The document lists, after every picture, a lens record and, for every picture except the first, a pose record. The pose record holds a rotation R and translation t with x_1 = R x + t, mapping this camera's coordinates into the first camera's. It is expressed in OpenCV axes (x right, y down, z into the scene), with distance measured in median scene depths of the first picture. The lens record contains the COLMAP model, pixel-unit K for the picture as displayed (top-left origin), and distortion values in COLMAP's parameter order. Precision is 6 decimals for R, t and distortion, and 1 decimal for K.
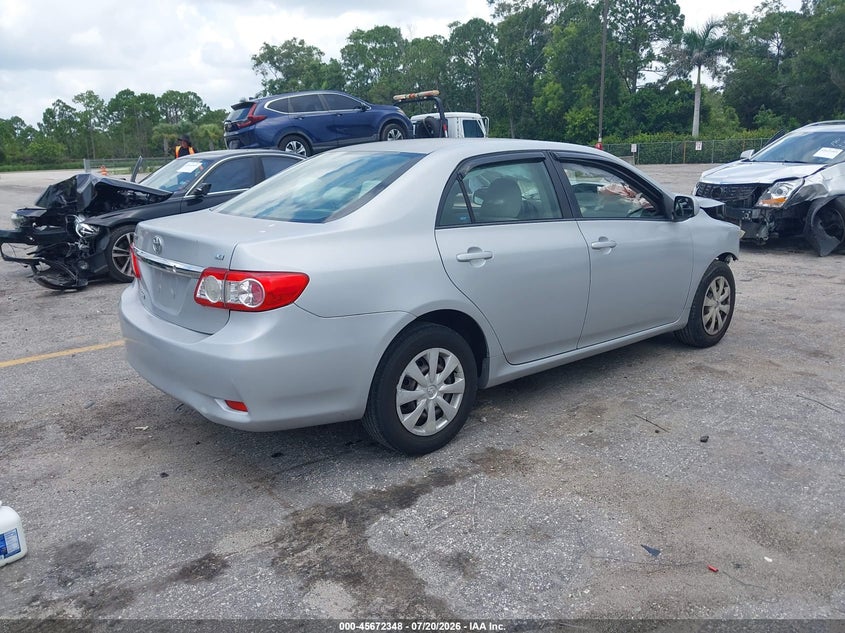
lens RADIAL K [[672.2, 0, 417.6], [0, 672.2, 320.3], [0, 0, 1]] dist [0.028254, -0.055339]
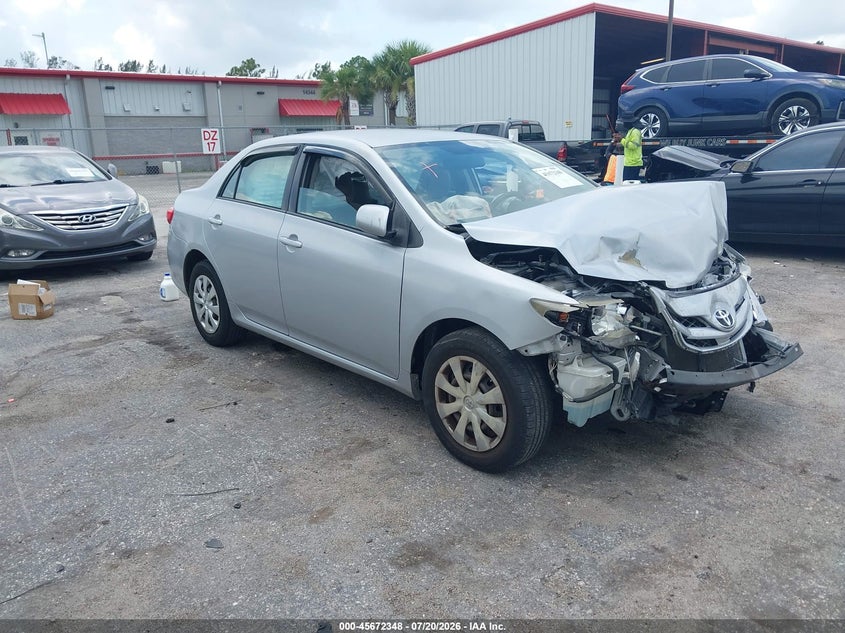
lens RADIAL K [[672.2, 0, 417.6], [0, 672.2, 320.3], [0, 0, 1]] dist [0.028254, -0.055339]
pose [[0.012782, 0.271298, -0.962410, 1.513325], [-0.210054, 0.941741, 0.262682, -0.362191], [0.977606, 0.198801, 0.069025, 1.371282]]
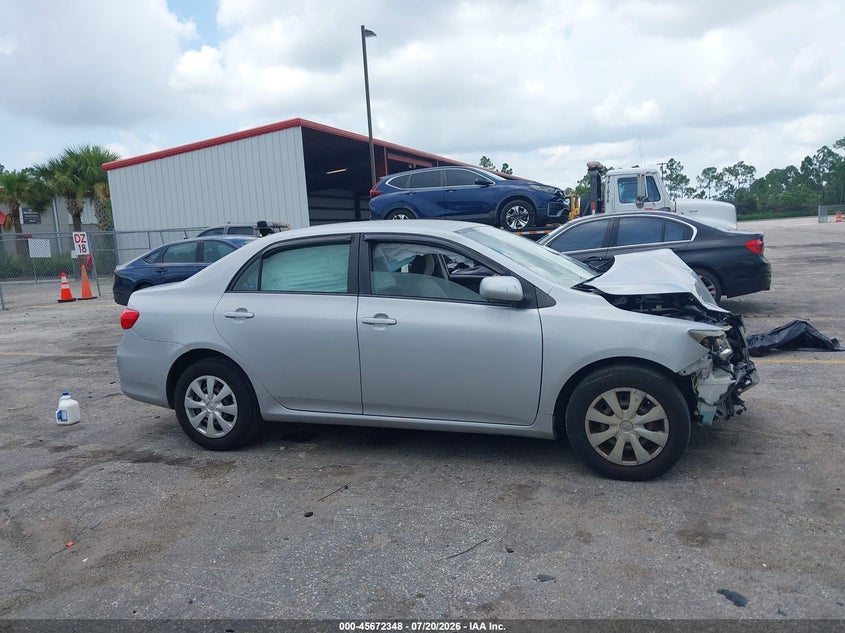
lens RADIAL K [[672.2, 0, 417.6], [0, 672.2, 320.3], [0, 0, 1]] dist [0.028254, -0.055339]
pose [[0.488849, 0.101525, -0.866440, 1.453199], [-0.157388, 0.987171, 0.026872, -0.180338], [0.858053, 0.123231, 0.498557, 0.640828]]
